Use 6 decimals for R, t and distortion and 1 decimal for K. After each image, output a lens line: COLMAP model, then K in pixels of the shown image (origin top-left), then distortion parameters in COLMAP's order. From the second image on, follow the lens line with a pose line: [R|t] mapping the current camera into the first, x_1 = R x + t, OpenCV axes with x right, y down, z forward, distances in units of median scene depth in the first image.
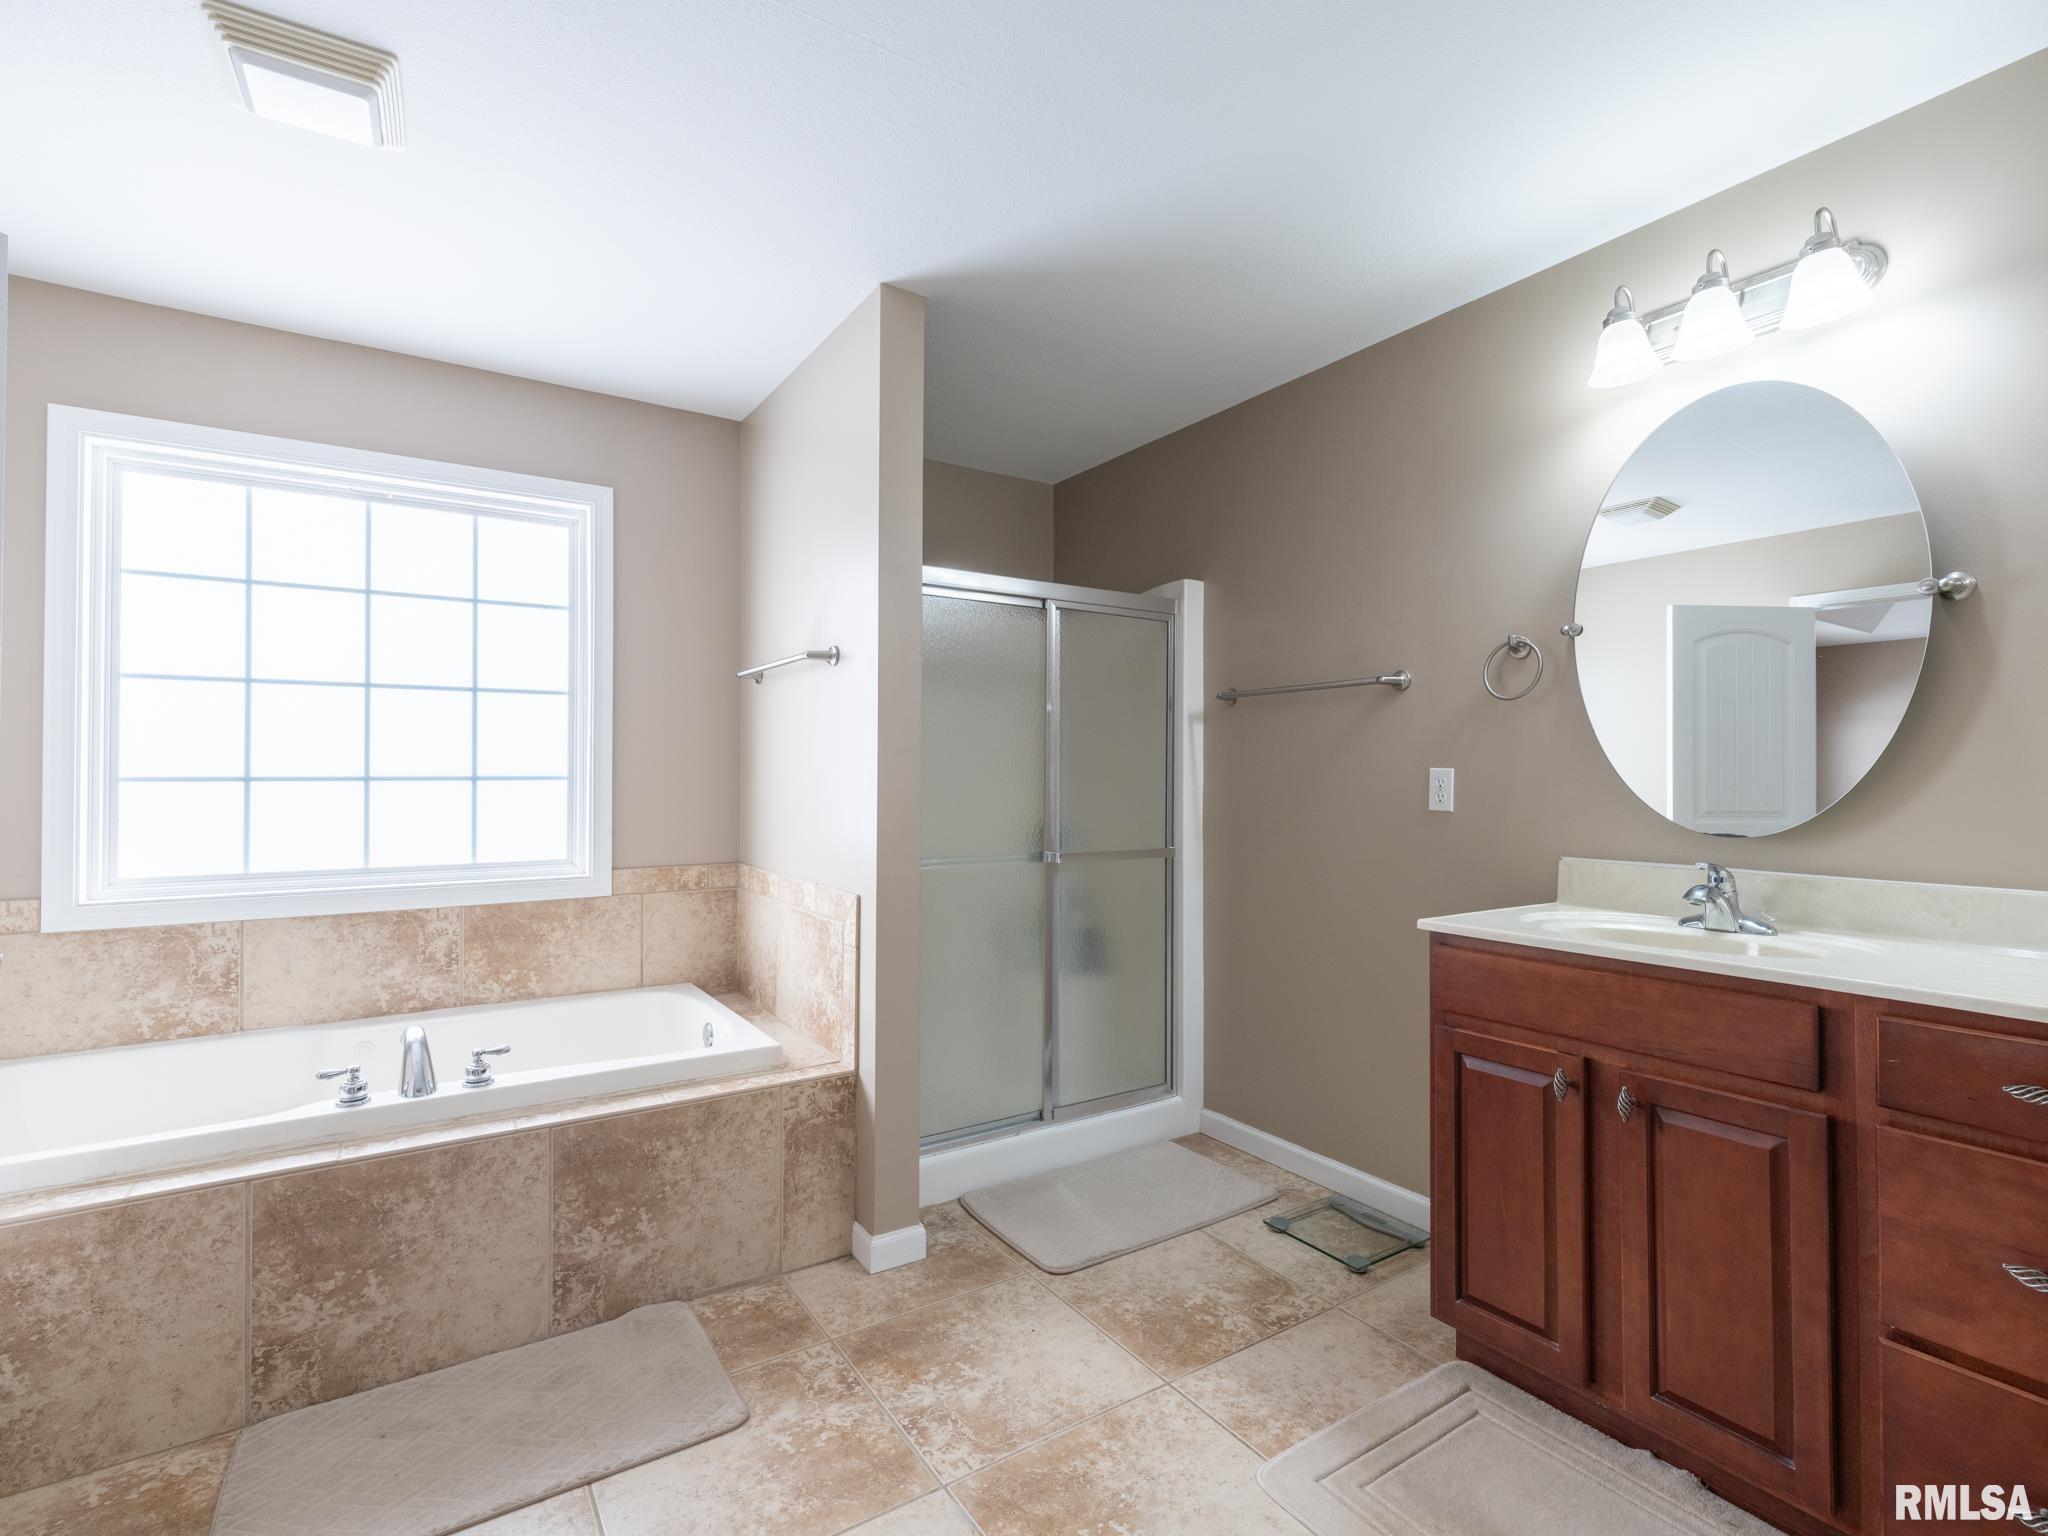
lens RADIAL K [[941.1, 0, 948.4], [0, 941.1, 772.3], [0, 0, 1]] dist [-0.007866, 0.001733]
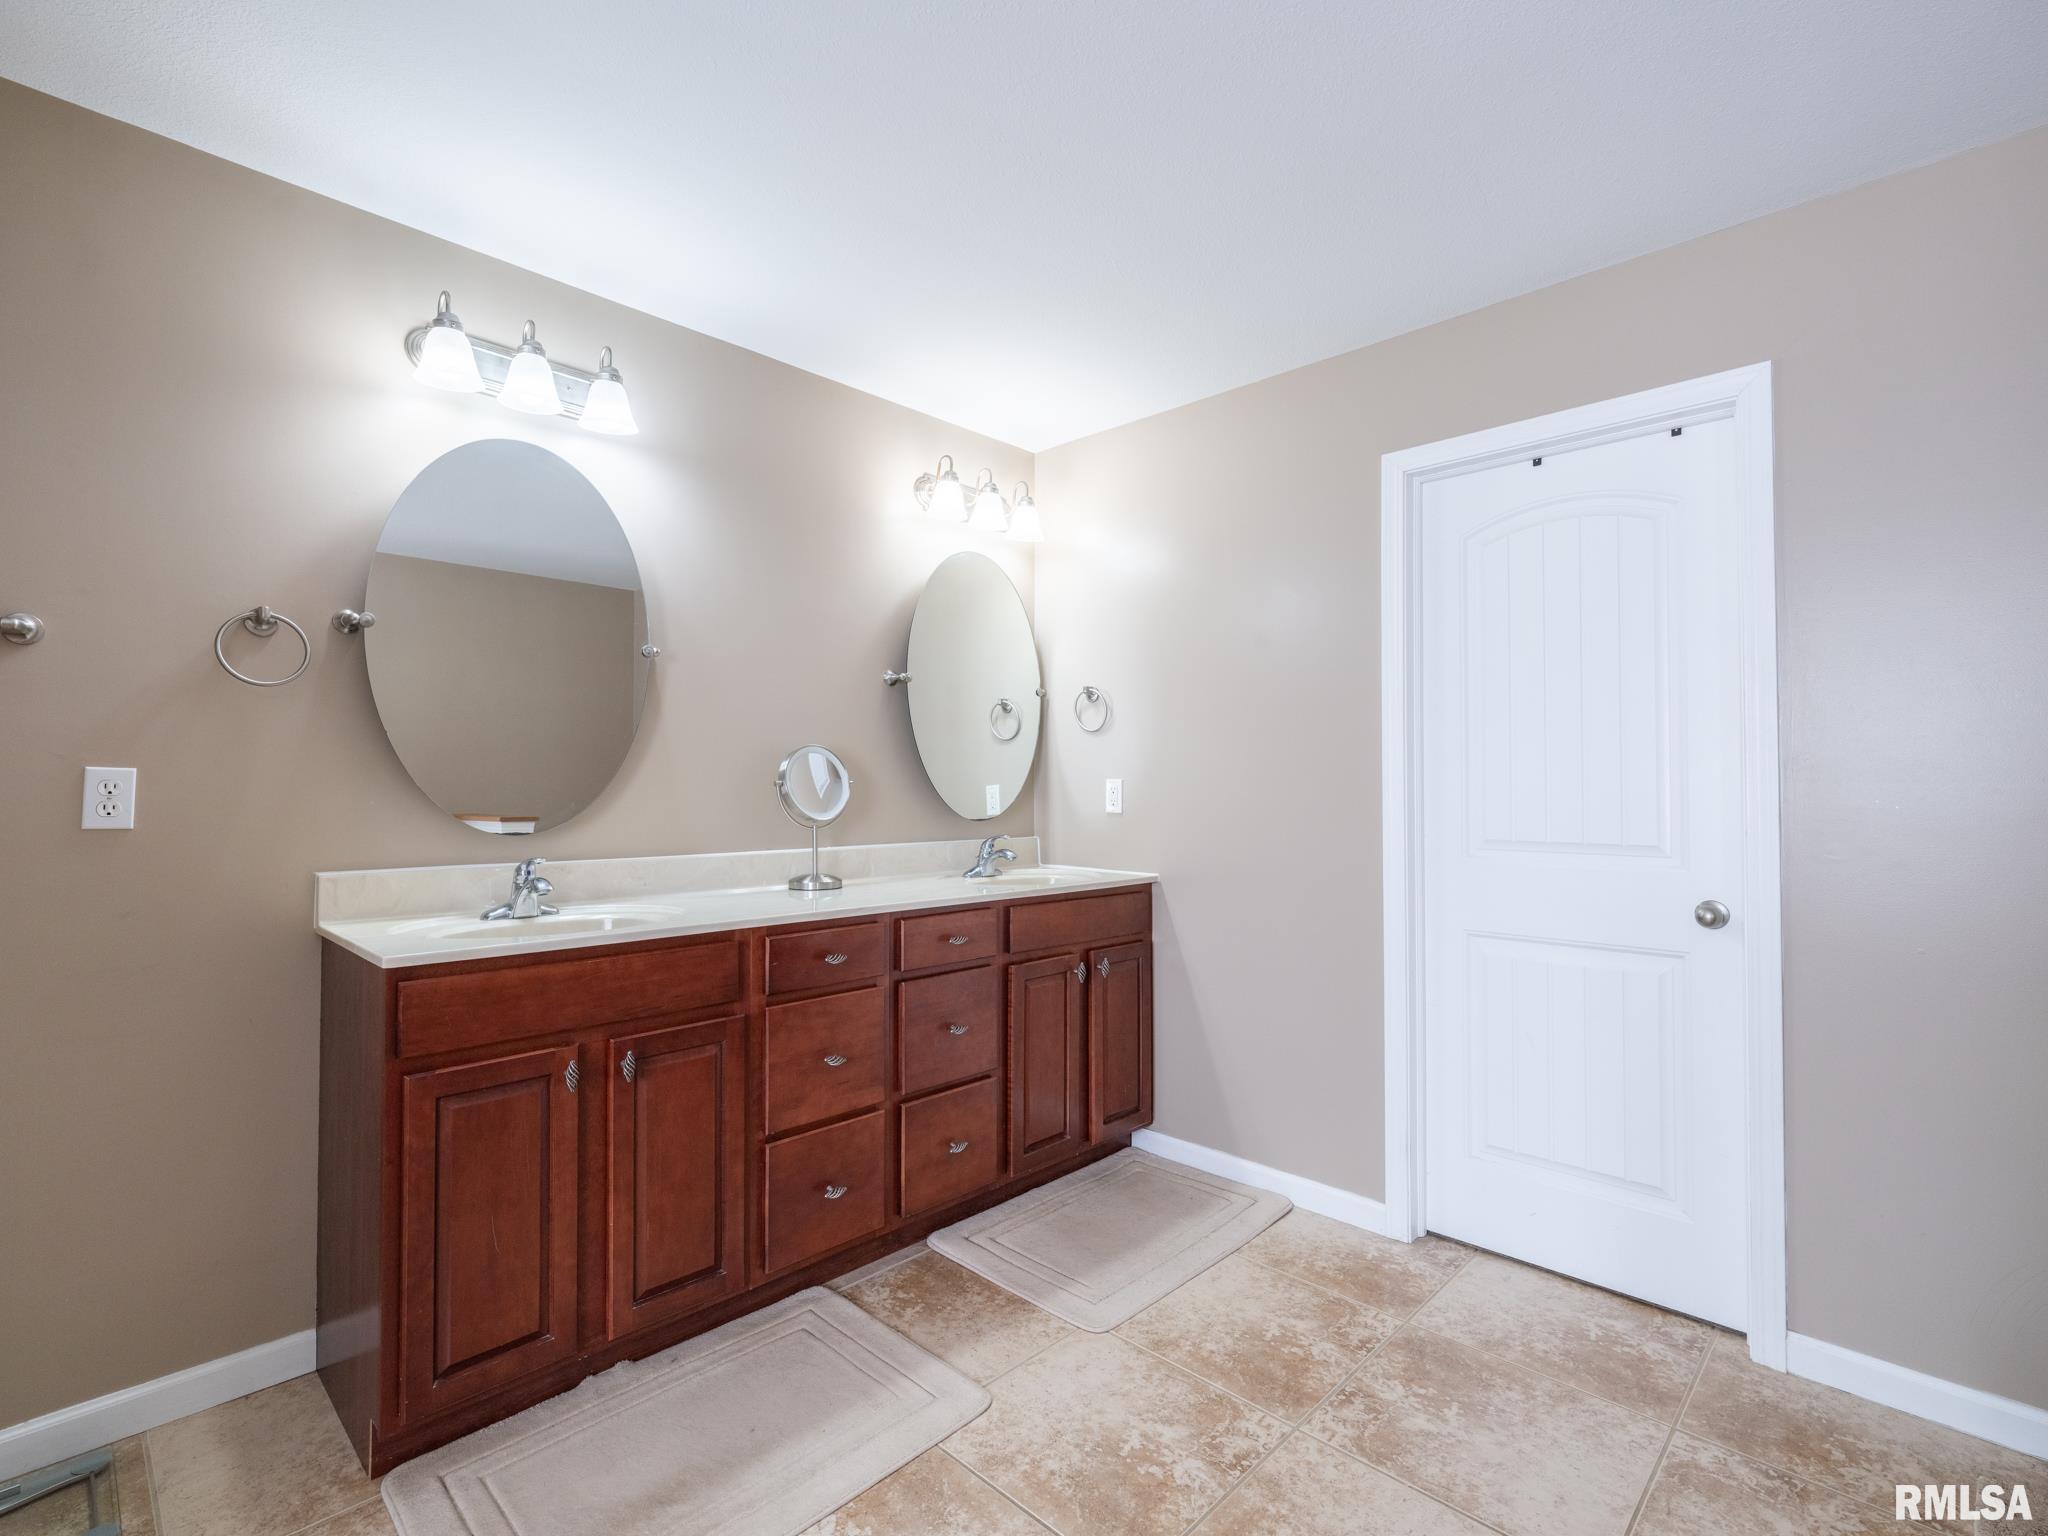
lens RADIAL K [[941.1, 0, 1022.1], [0, 941.1, 768.8], [0, 0, 1]] dist [-0.007866, 0.001733]
pose [[-0.251354, 0.009562, 0.967848, -0.509851], [-0.009928, 0.999873, -0.012457, -0.001655], [-0.967844, -0.012739, -0.251228, 0.815428]]
